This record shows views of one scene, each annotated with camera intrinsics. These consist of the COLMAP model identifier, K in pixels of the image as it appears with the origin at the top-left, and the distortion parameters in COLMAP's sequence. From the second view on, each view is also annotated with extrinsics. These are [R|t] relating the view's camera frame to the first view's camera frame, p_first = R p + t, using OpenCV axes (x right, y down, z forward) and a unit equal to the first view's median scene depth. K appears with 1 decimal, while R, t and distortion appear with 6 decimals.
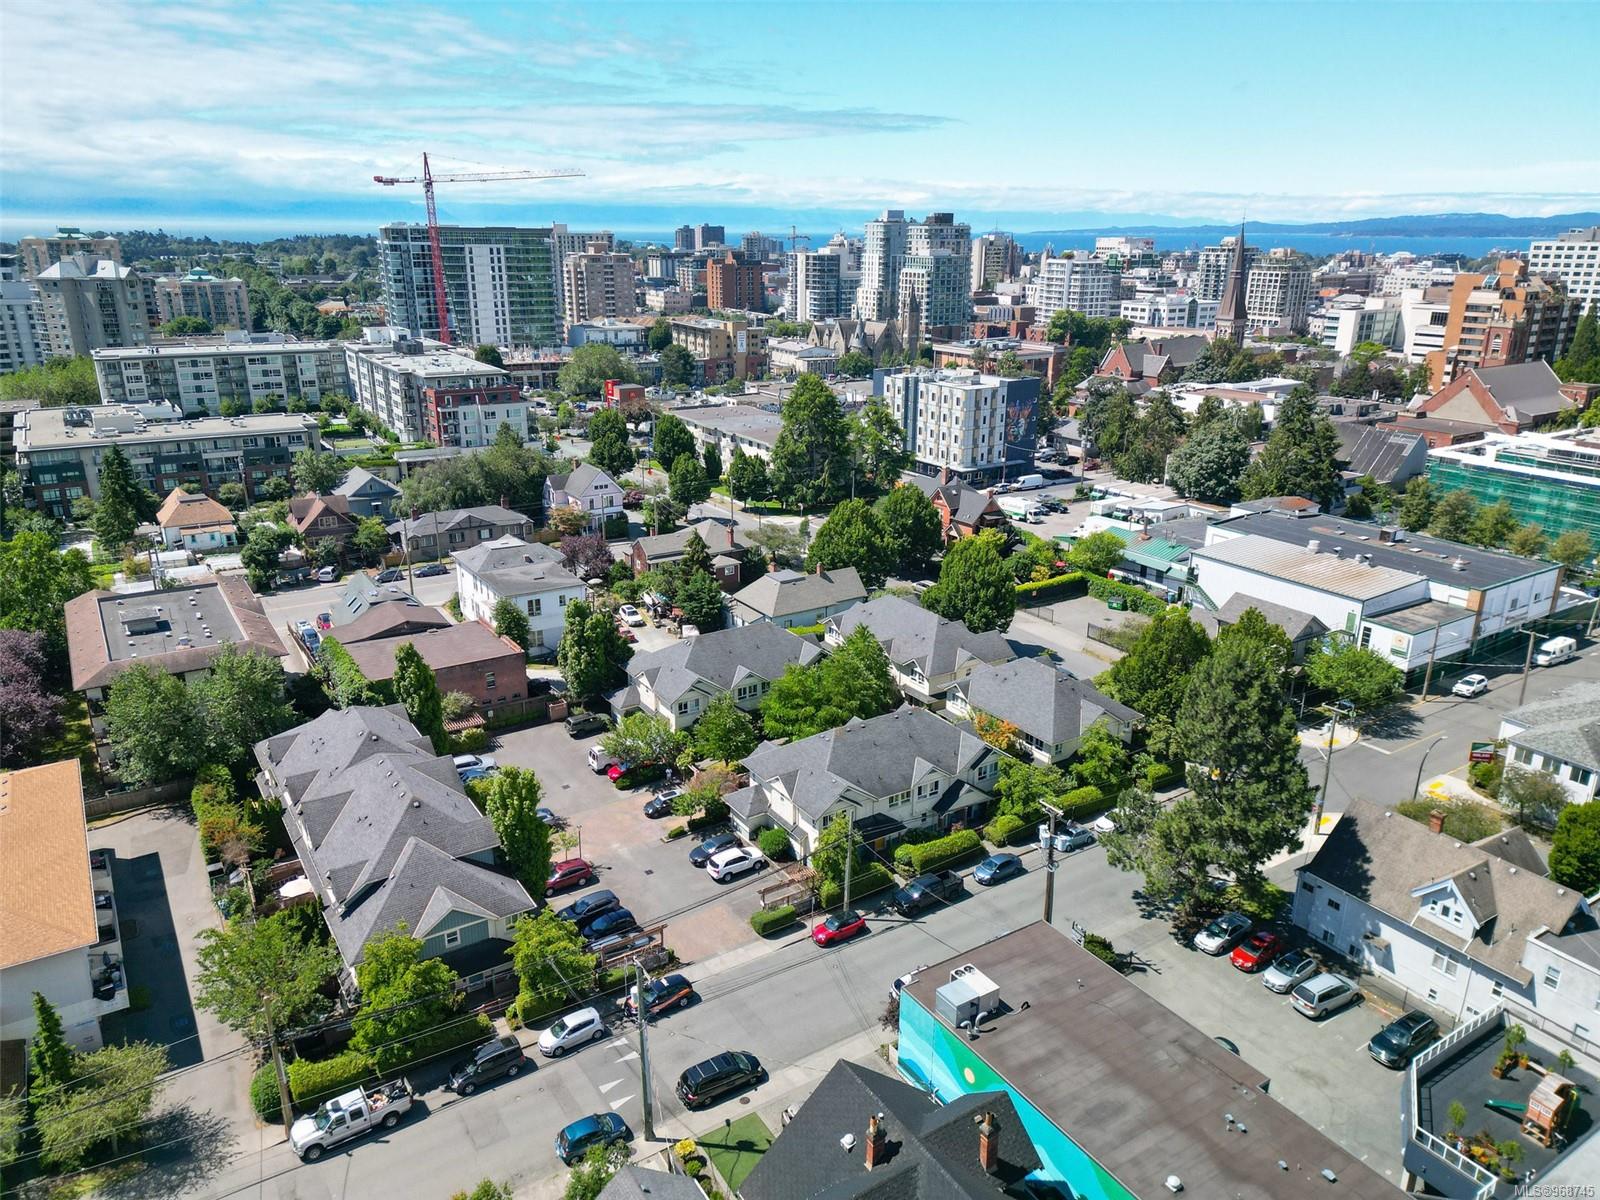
lens RADIAL K [[1114.6, 0, 763.7], [0, 1114.6, 593.6], [0, 0, 1]] dist [0.171761, -0.185834]
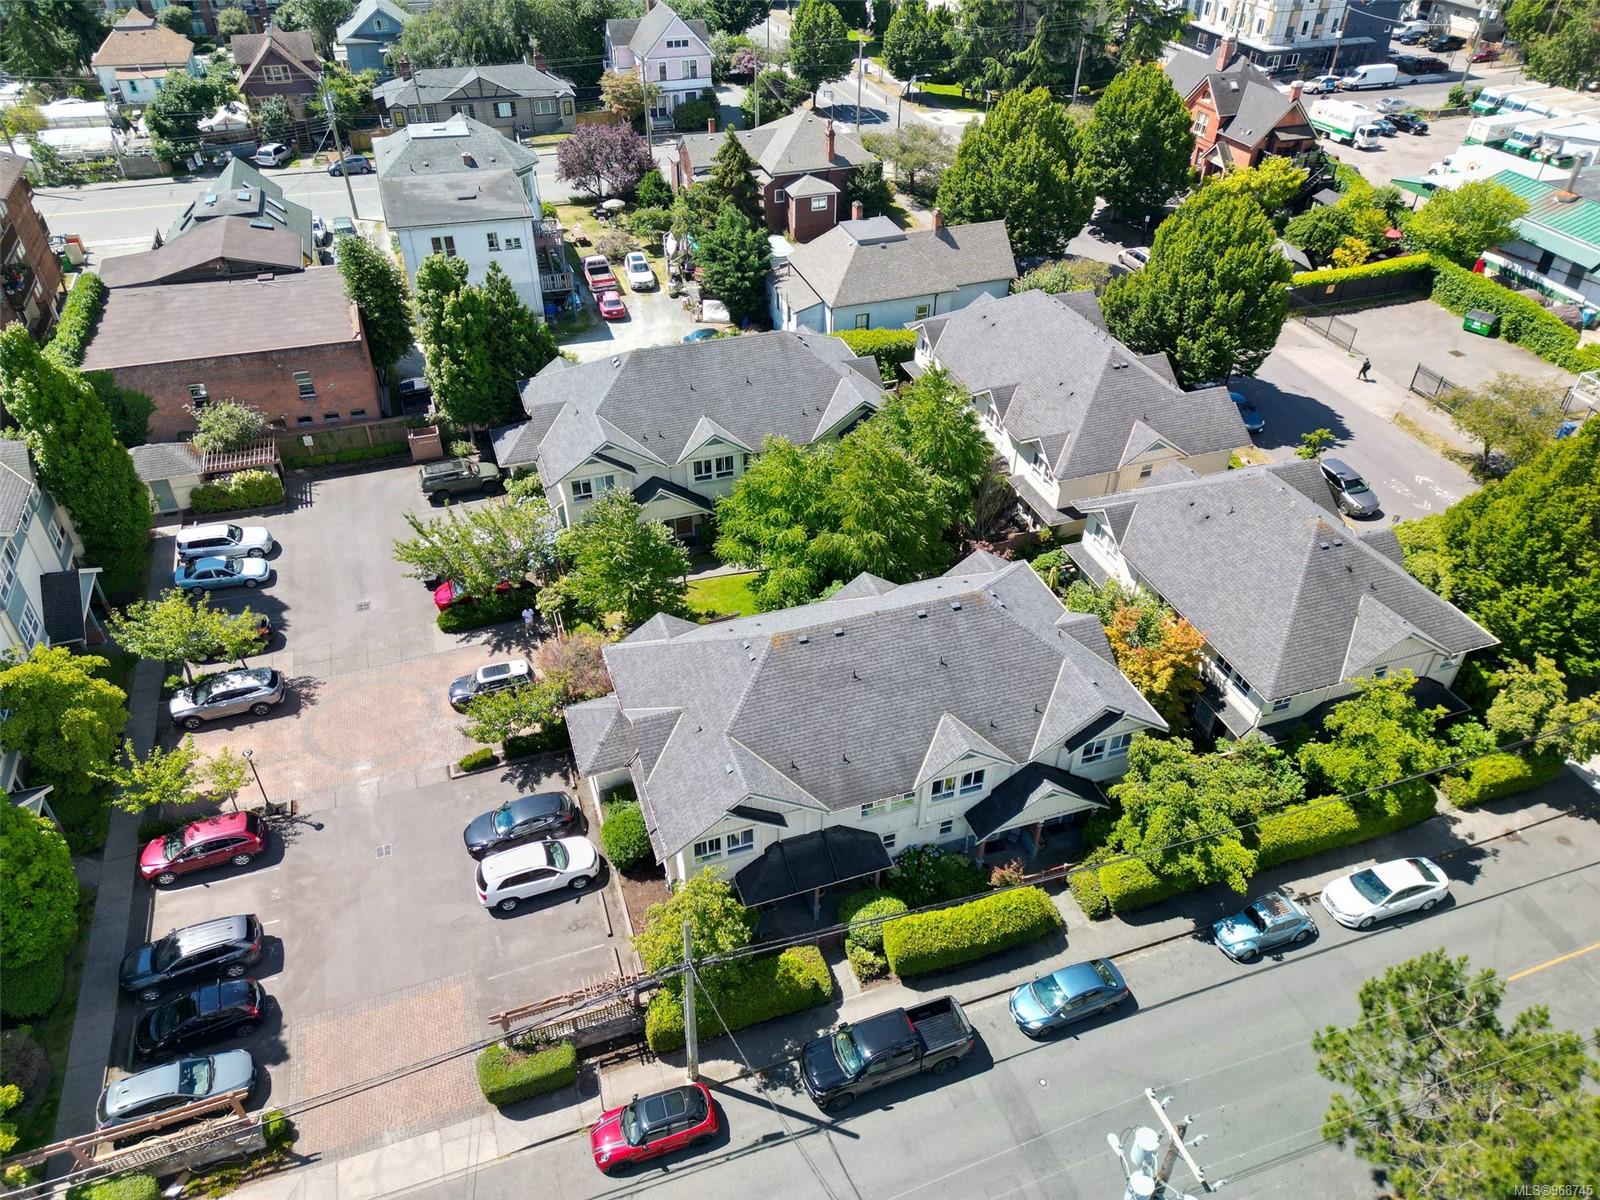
lens RADIAL K [[1121.1, 0, 792.2], [0, 1121.1, 594.6], [0, 0, 1]] dist [0.091137, -0.084723]
pose [[0.977351, 0.137701, -0.160695, 0.086678], [-0.075788, 0.936732, 0.341745, -0.031551], [0.197587, -0.321826, 0.925952, 0.352830]]
